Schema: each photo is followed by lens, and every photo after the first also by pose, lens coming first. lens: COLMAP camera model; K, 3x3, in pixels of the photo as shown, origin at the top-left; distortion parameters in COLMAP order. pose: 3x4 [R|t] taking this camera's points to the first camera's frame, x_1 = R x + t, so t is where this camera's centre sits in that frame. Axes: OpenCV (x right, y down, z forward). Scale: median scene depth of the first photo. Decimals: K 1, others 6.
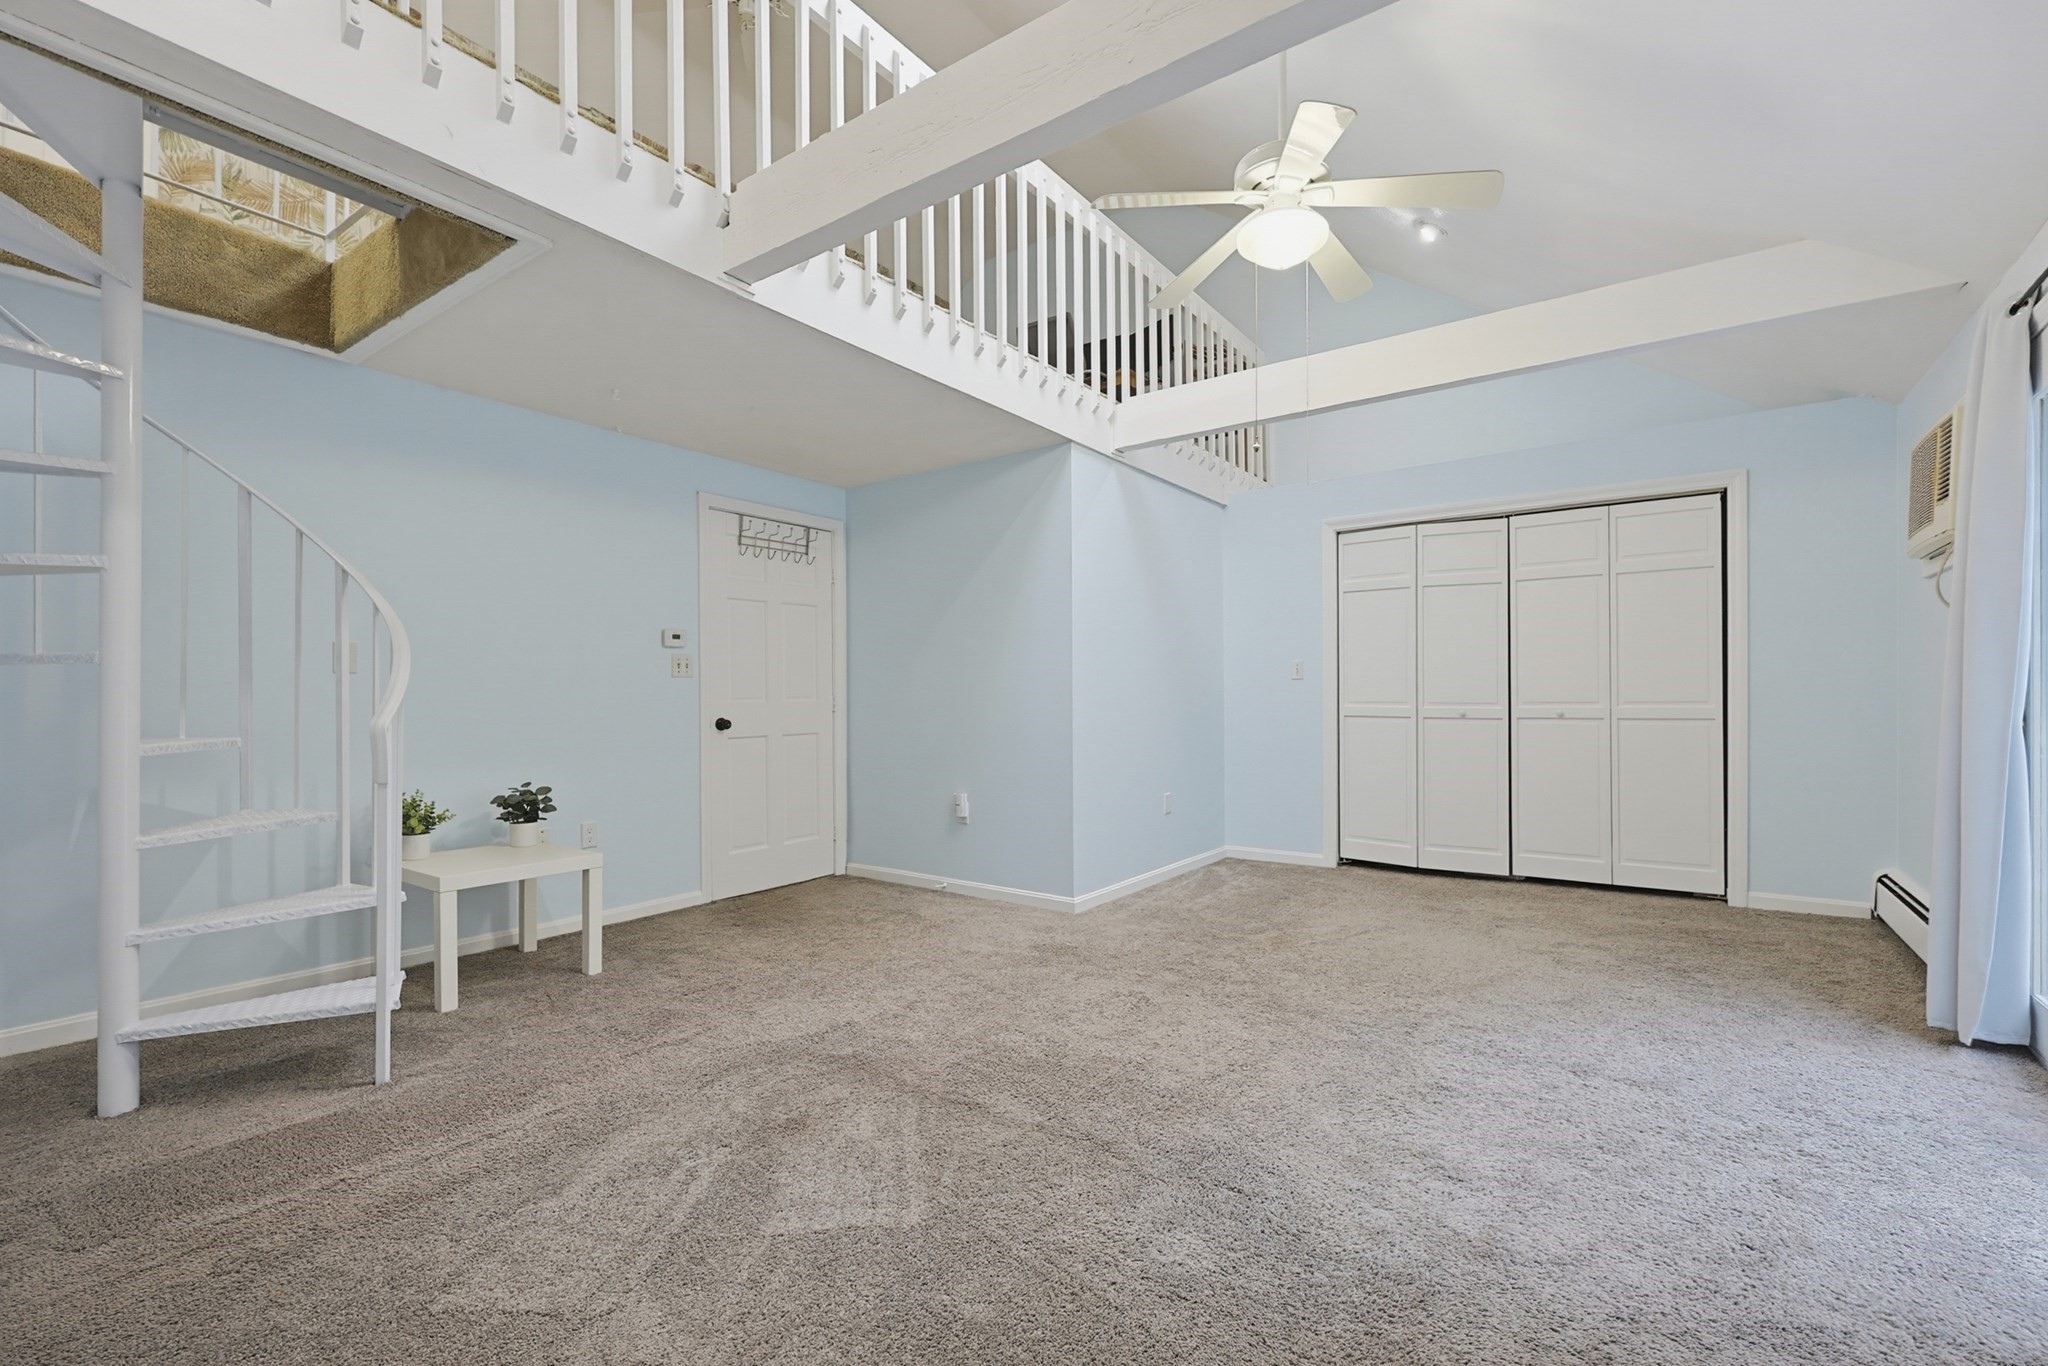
lens RADIAL K [[879.2, 0, 1059.7], [0, 879.2, 694.4], [0, 0, 1]] dist [-0.003792, 0.000959]
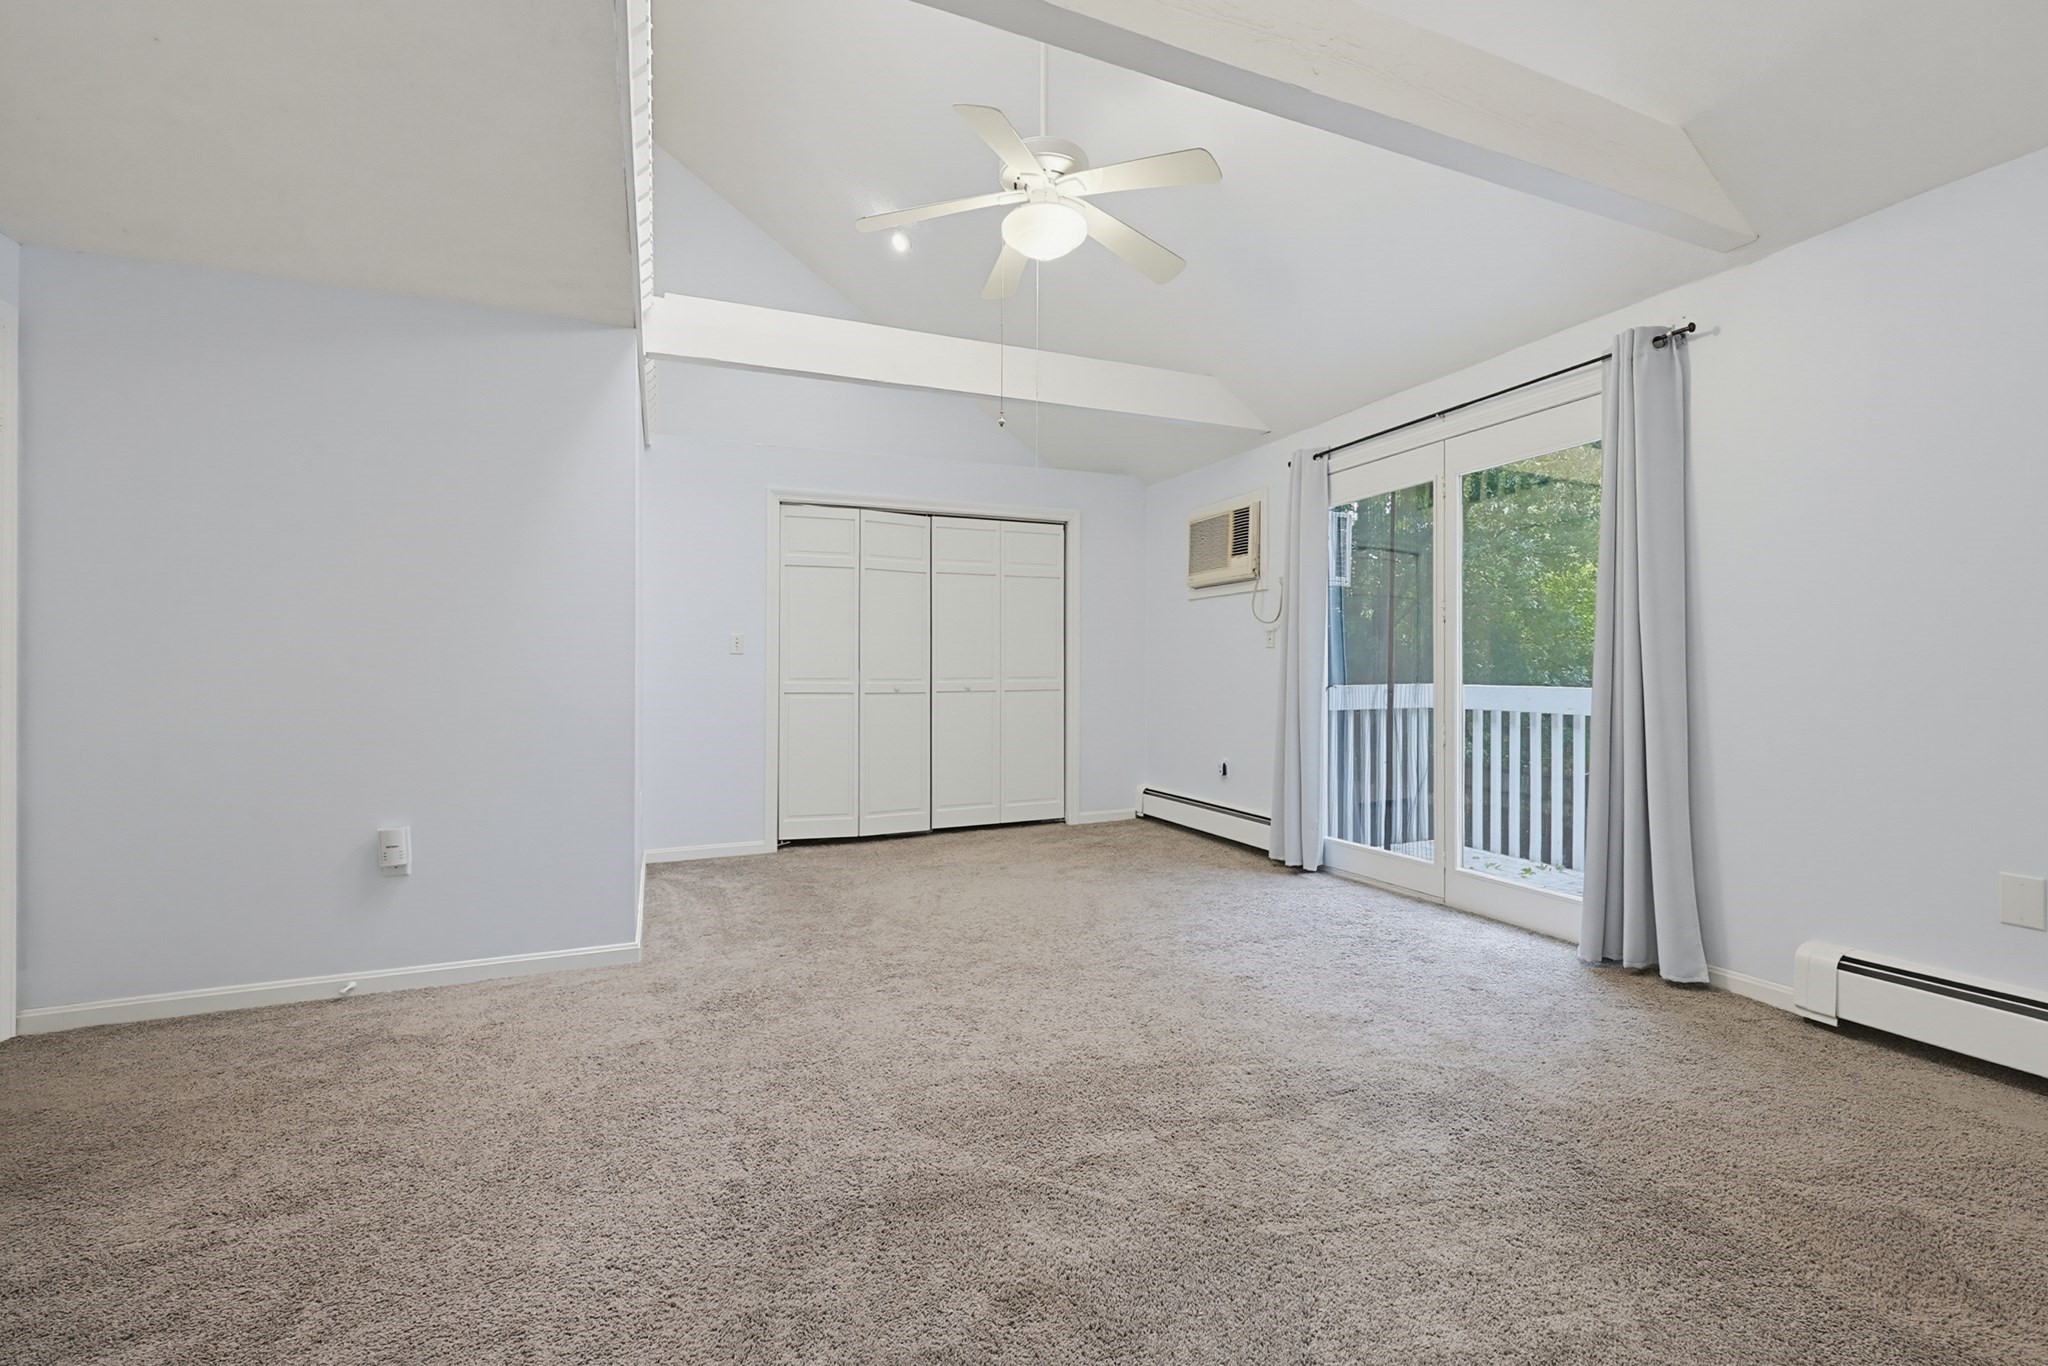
lens RADIAL K [[879.2, 0, 1028.4], [0, 879.2, 670.7], [0, 0, 1]] dist [-0.003792, 0.000959]
pose [[0.526388, 0.004951, 0.850230, -0.497754], [0.000271, 0.999982, -0.005991, 0.007884], [-0.850245, 0.003384, 0.526377, 0.367532]]
